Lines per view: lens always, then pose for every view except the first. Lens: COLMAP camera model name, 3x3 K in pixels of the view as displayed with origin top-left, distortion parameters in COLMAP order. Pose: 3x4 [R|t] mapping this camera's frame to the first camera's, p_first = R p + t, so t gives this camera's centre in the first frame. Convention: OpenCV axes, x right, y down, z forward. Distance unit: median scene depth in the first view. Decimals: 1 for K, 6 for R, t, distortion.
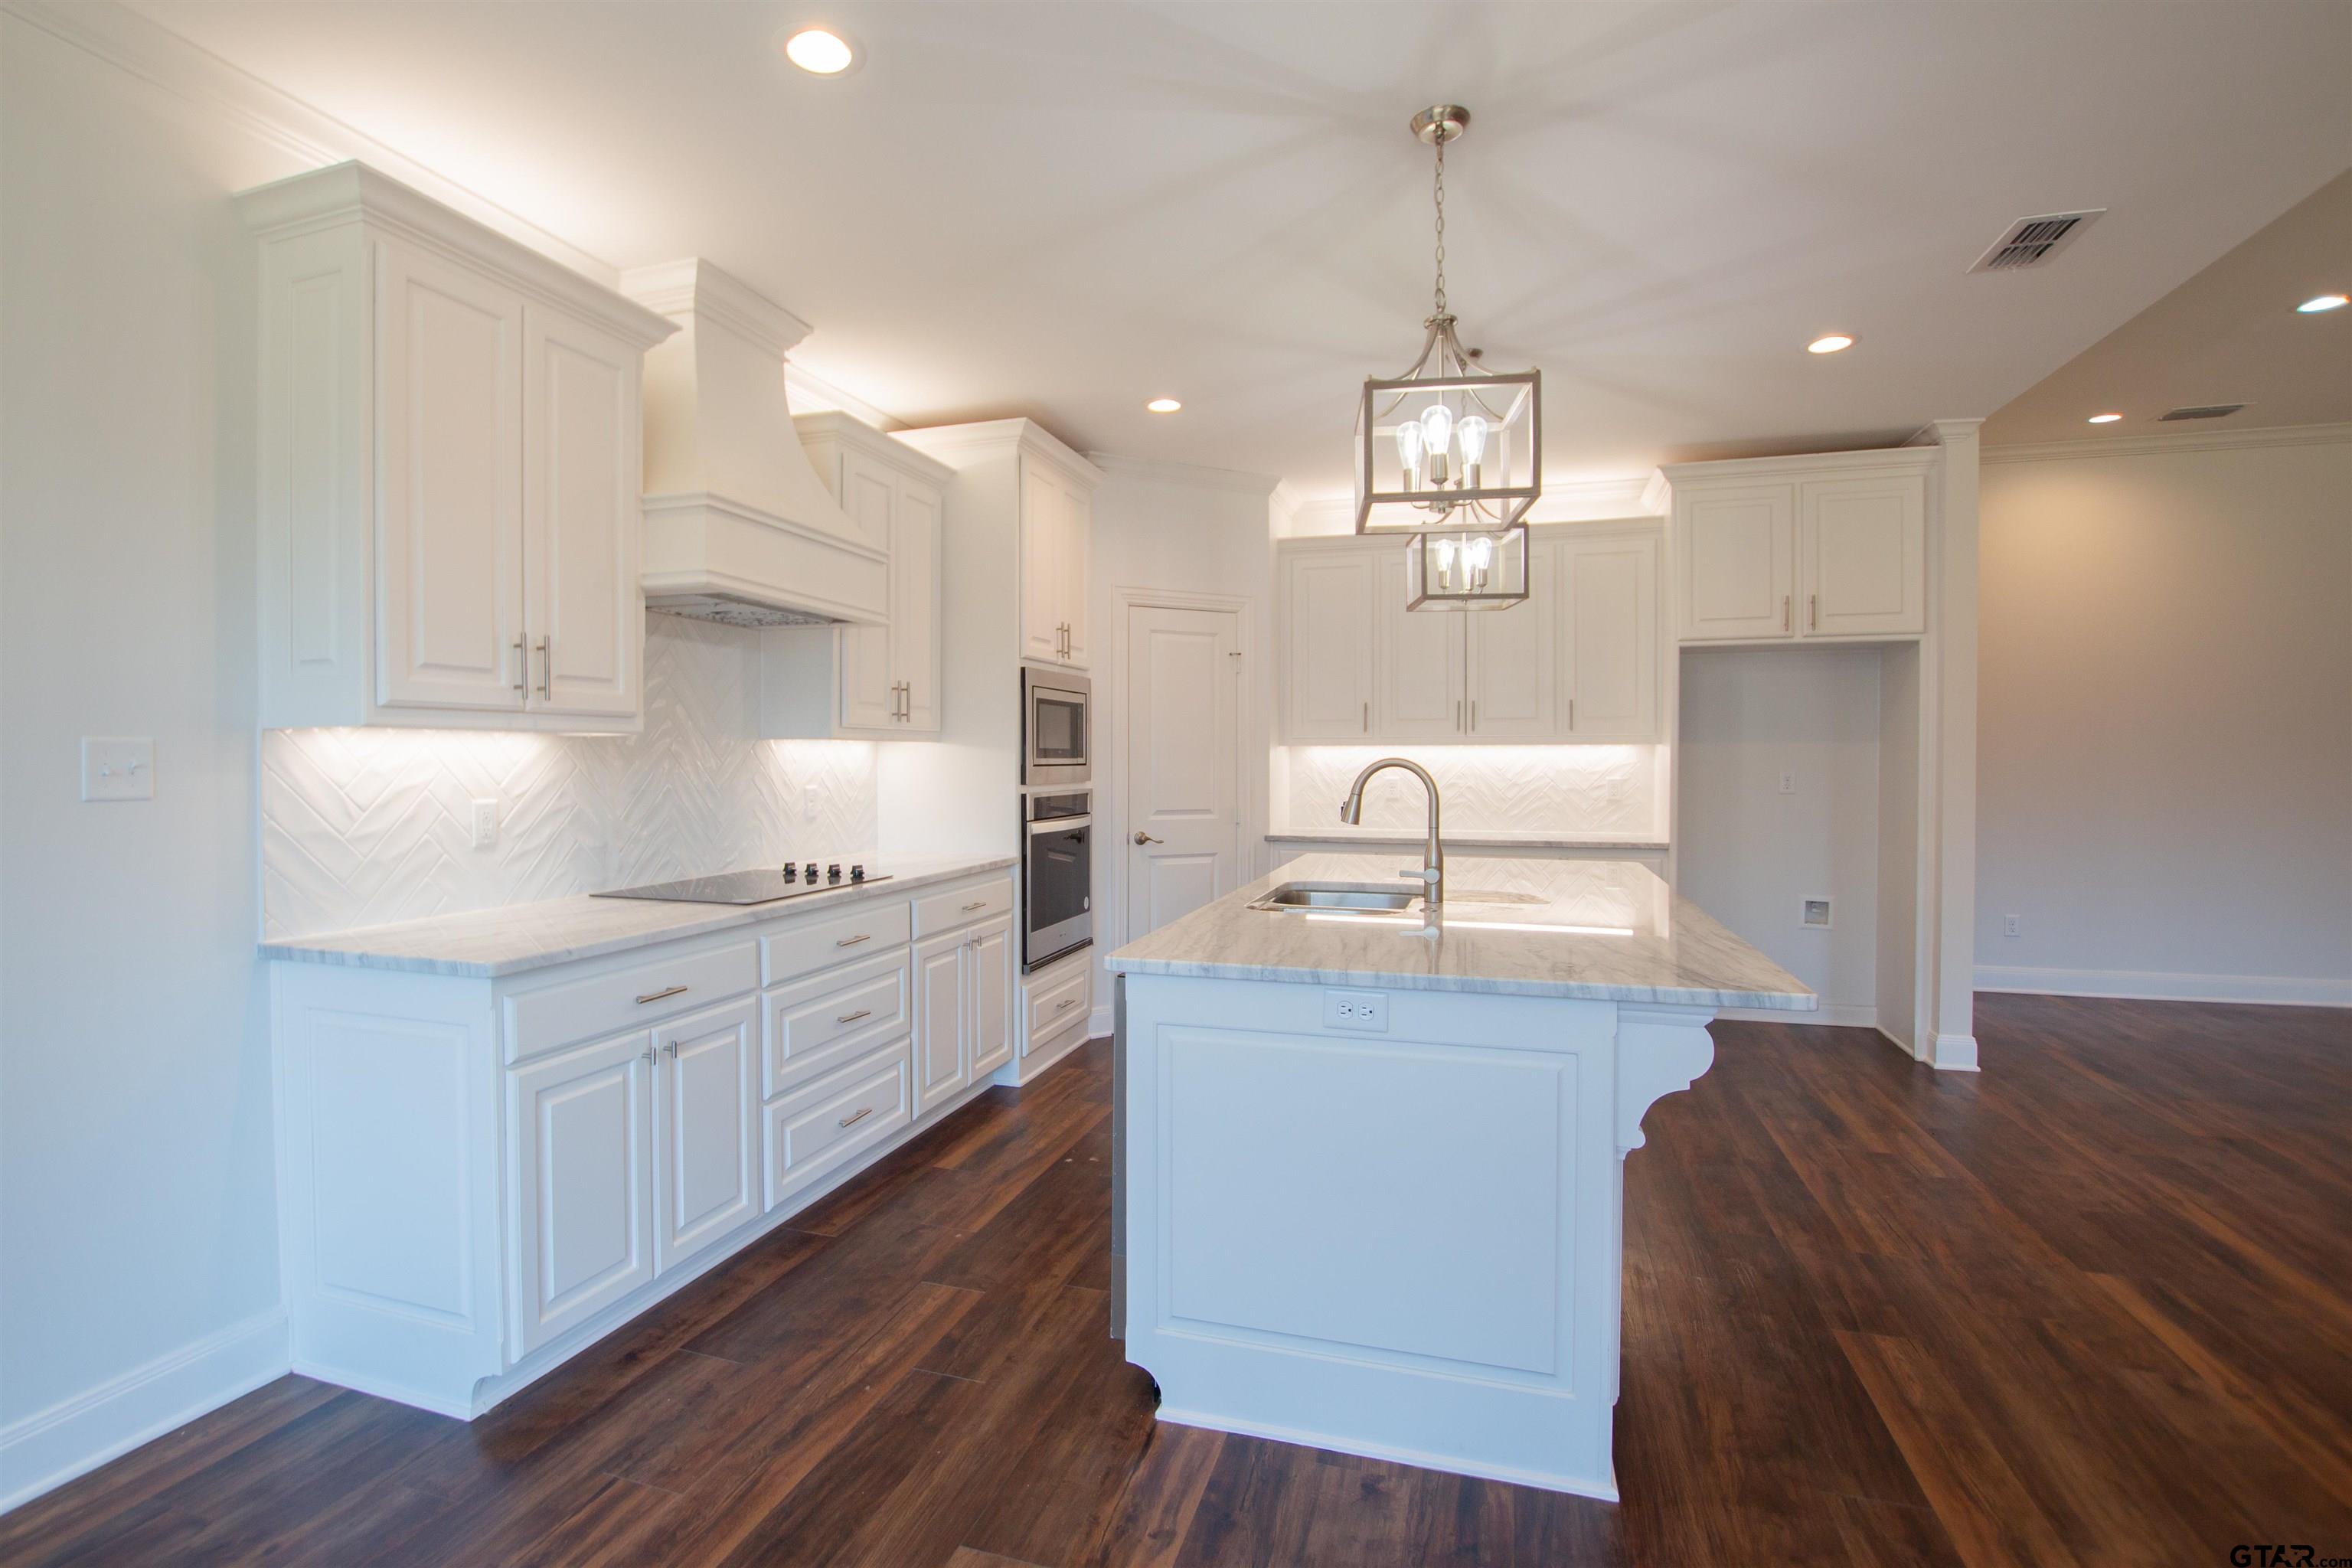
lens RADIAL K [[1128.8, 0, 1163.9], [0, 1128.8, 774.2], [0, 0, 1]] dist [-0.029391, 0.001220]
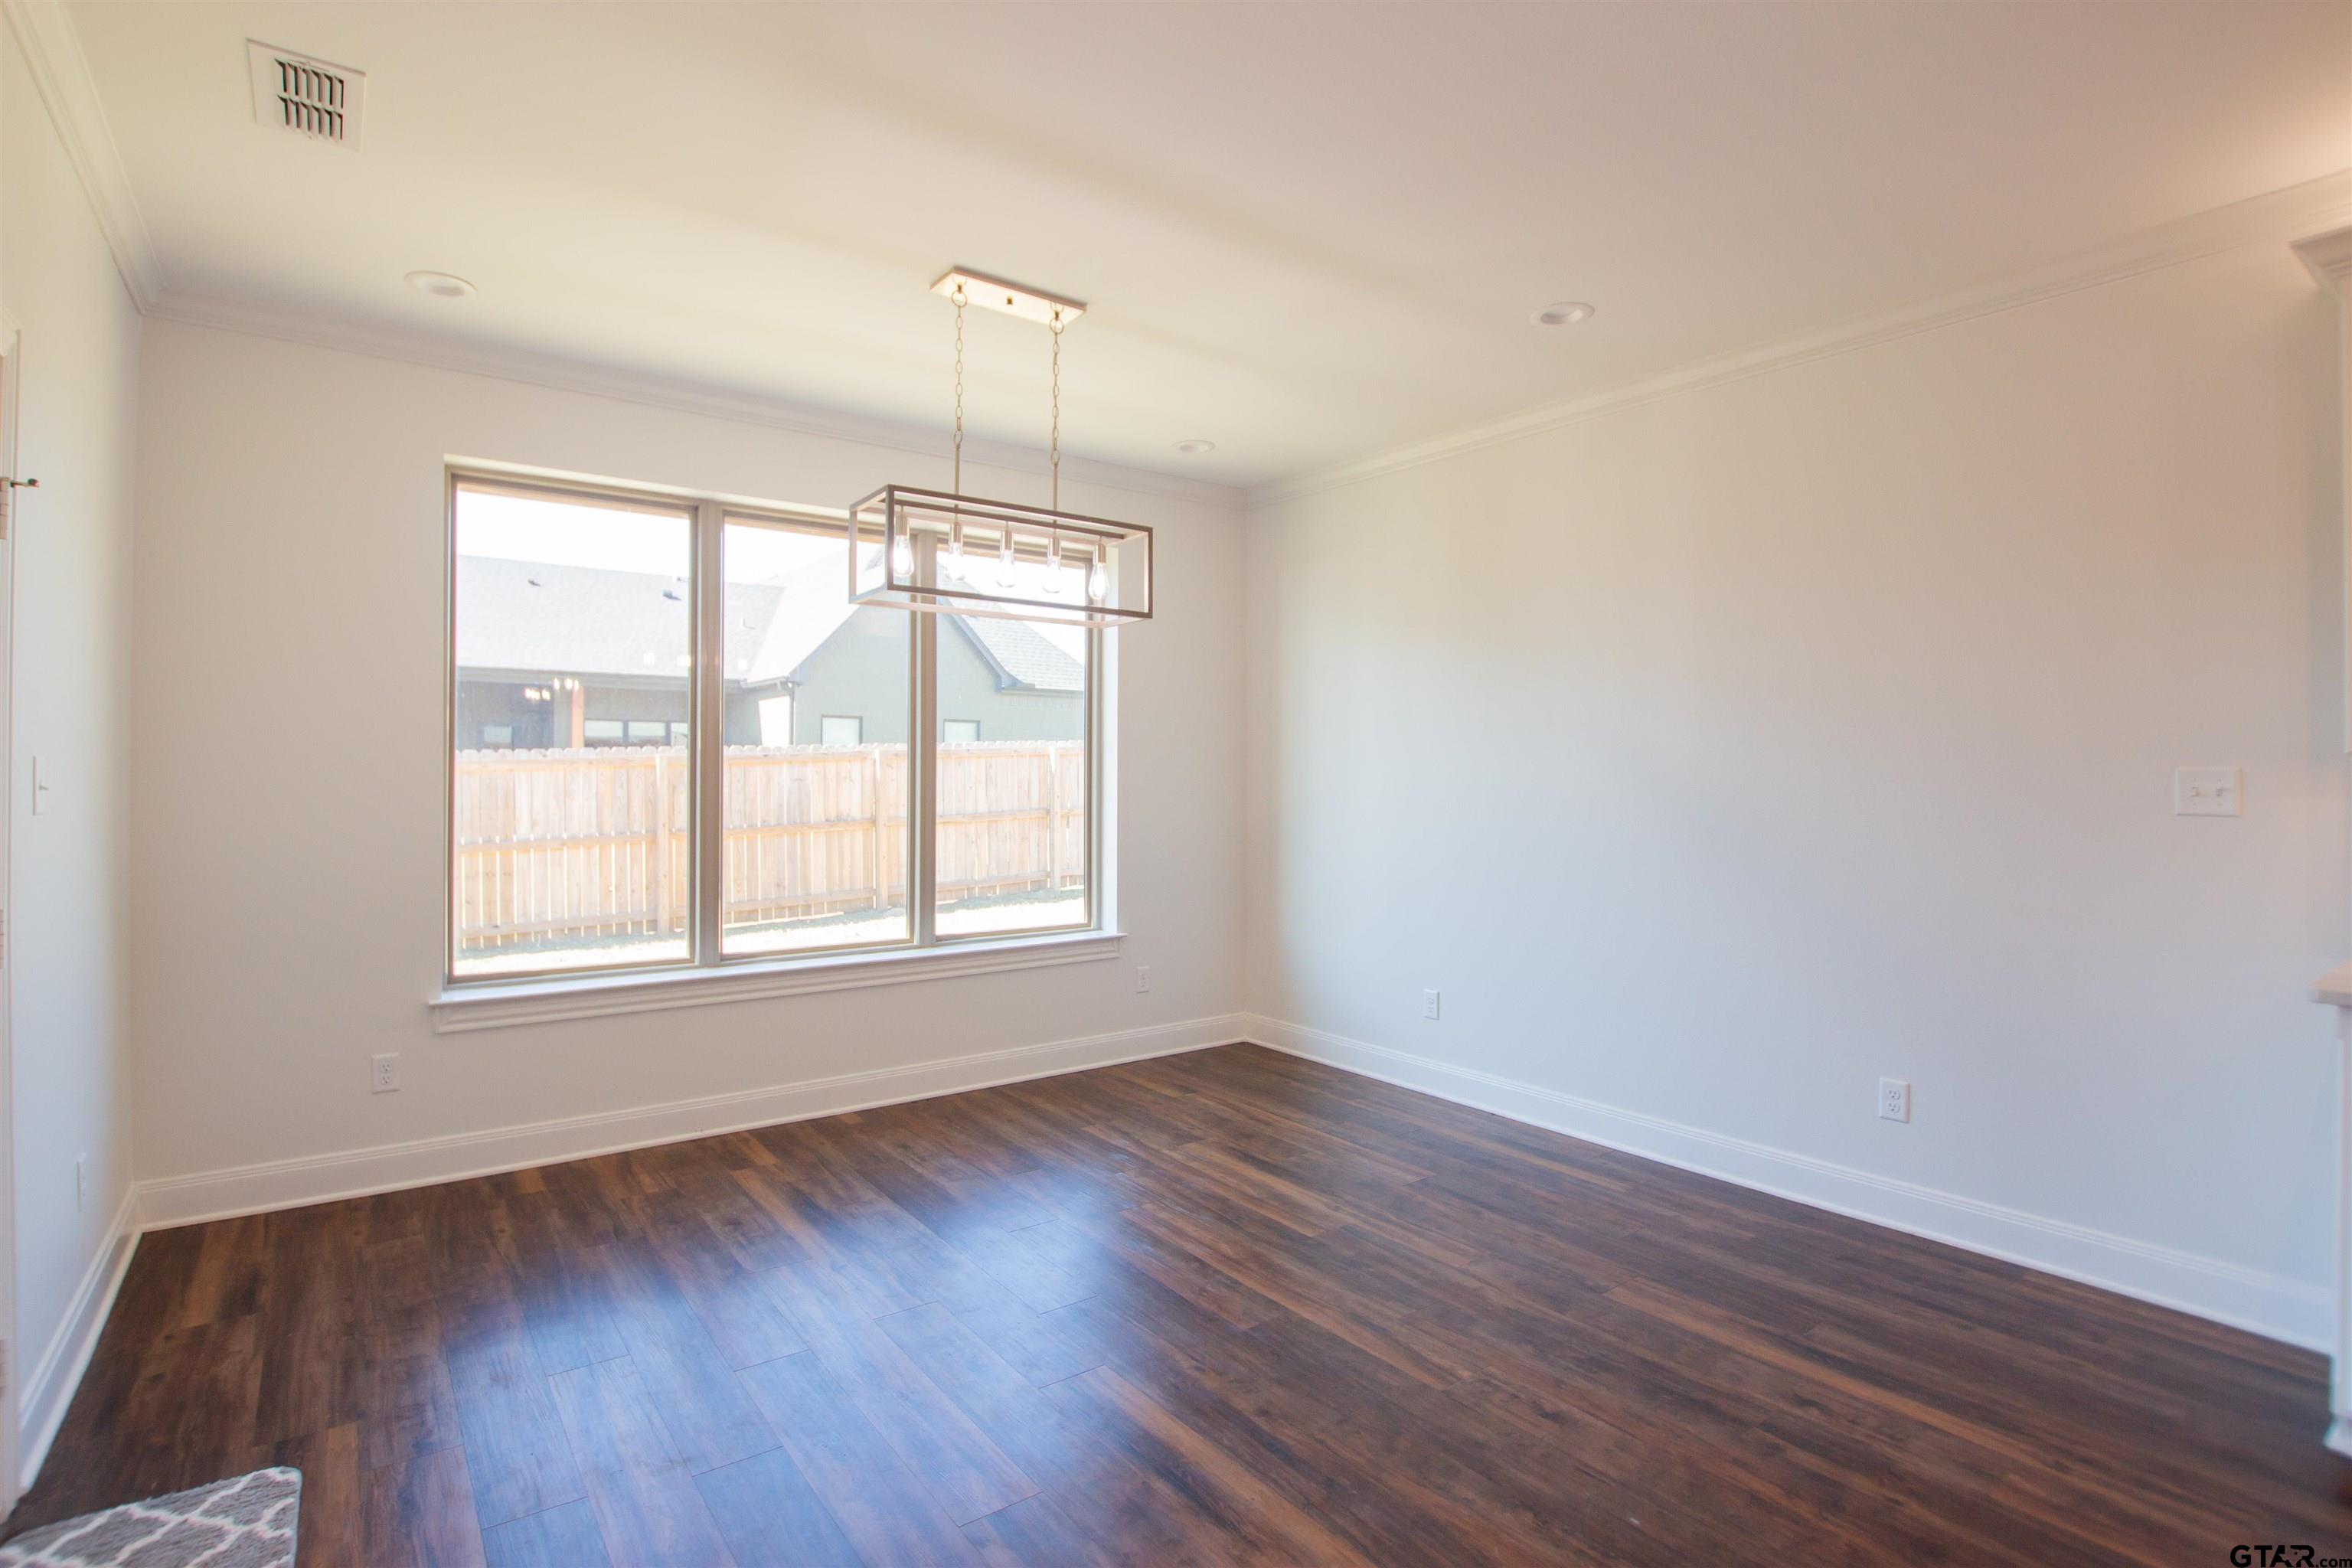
lens RADIAL K [[1166.3, 0, 1140.4], [0, 1166.3, 762.1], [0, 0, 1]] dist [-0.003477, 0.001931]
pose [[-0.596479, -0.006709, -0.802601, 0.523766], [-0.011961, 0.999928, 0.000531, -0.013987], [0.802540, 0.009916, -0.596516, 0.450696]]
